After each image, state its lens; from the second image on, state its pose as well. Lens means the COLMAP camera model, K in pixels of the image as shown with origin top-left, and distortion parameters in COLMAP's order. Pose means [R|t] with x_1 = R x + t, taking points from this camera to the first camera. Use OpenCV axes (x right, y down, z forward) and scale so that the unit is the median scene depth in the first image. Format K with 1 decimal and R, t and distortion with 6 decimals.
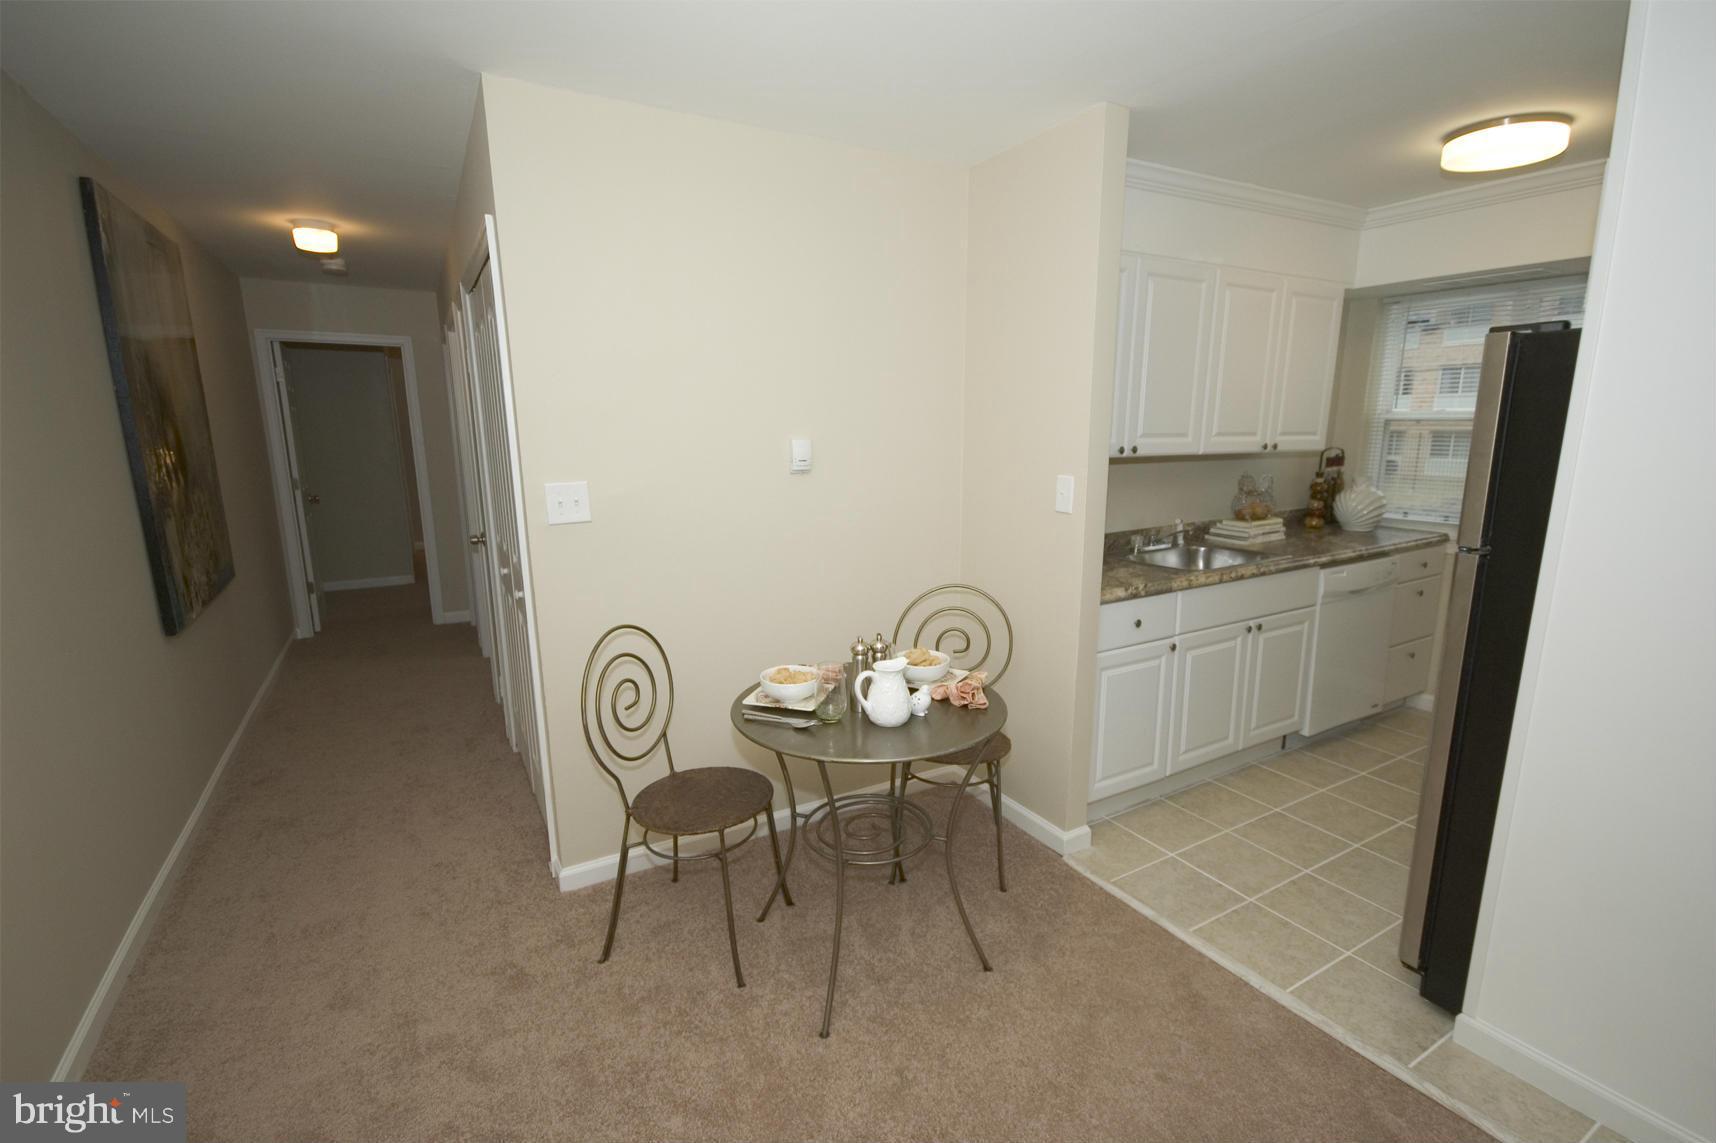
lens RADIAL K [[792.0, 0, 876.9], [0, 792.0, 581.3], [0, 0, 1]] dist [0.002937, 0.000313]
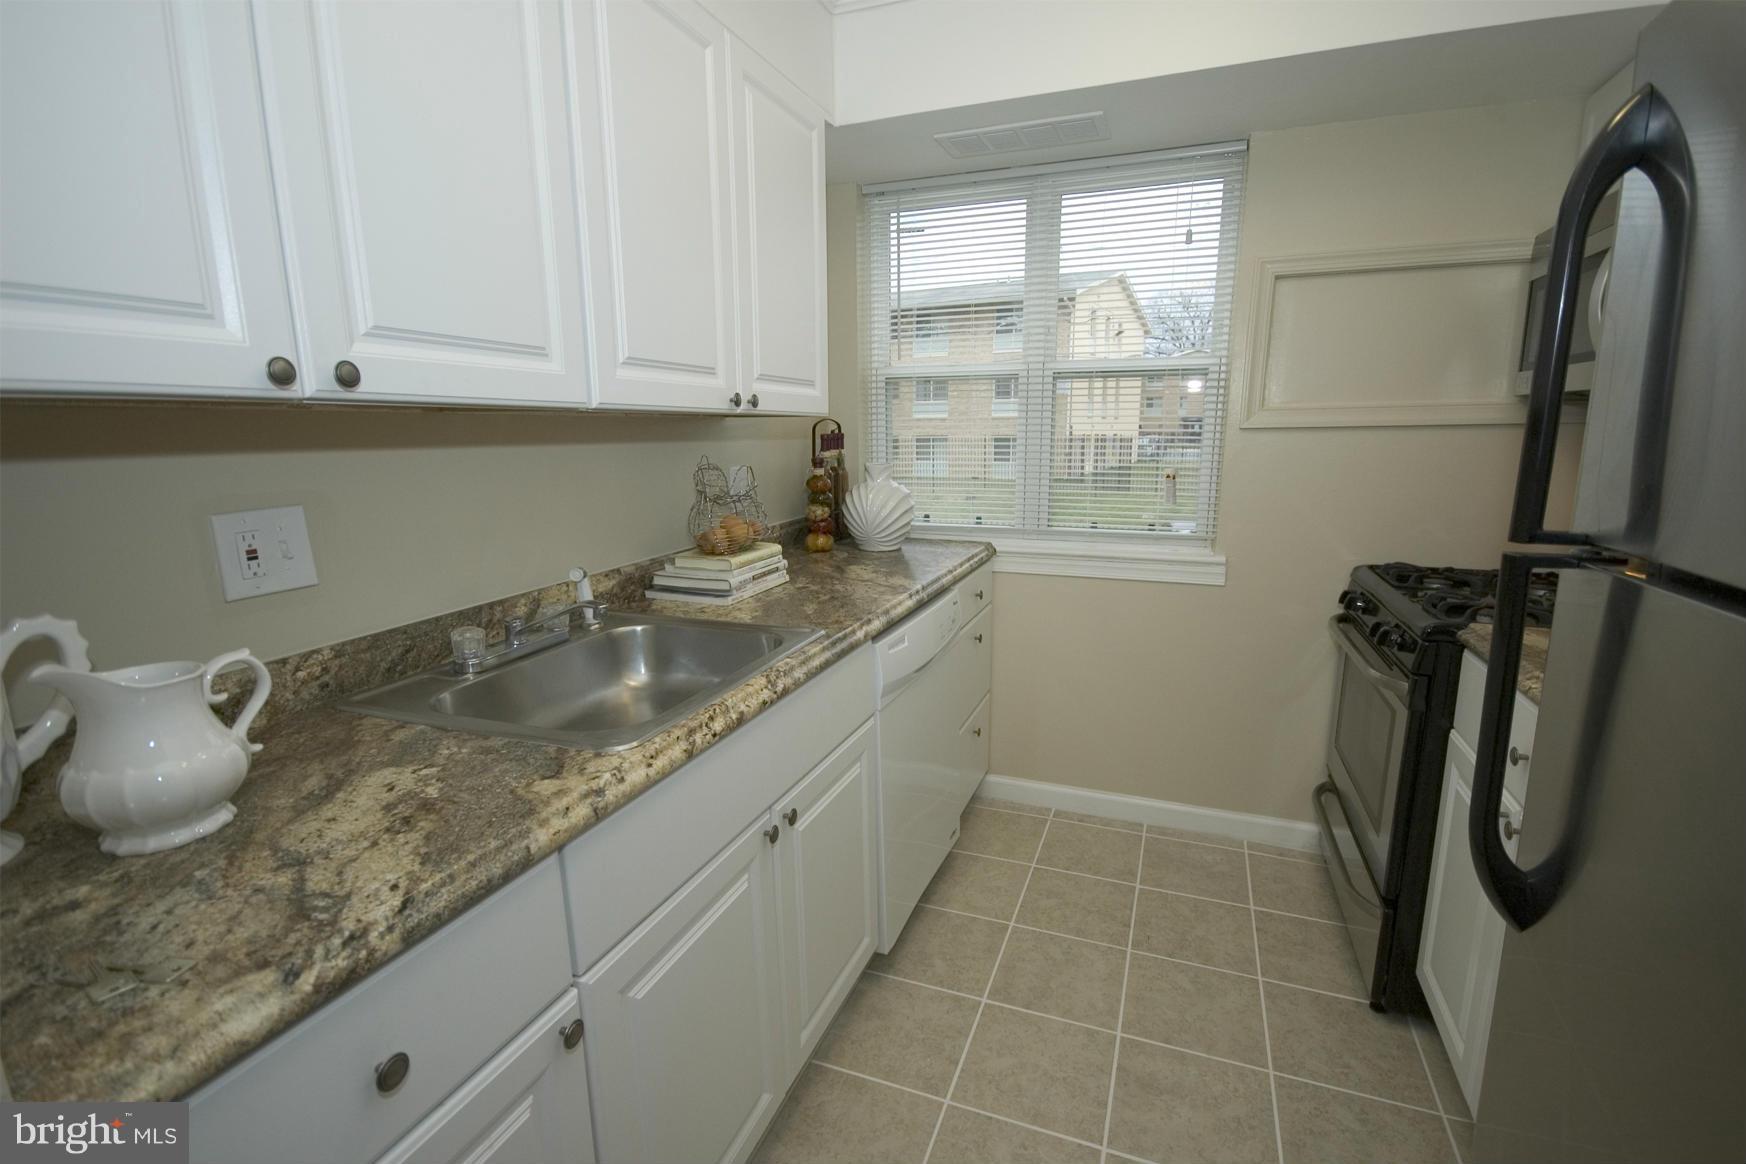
lens RADIAL K [[788.7, 0, 884.1], [0, 788.7, 591.2], [0, 0, 1]] dist [0.014799, -0.013257]
pose [[0.786758, -0.130762, 0.603252, 0.243975], [0.132580, 0.990293, 0.041746, -0.061107], [-0.602854, 0.047135, 0.796458, 0.541197]]
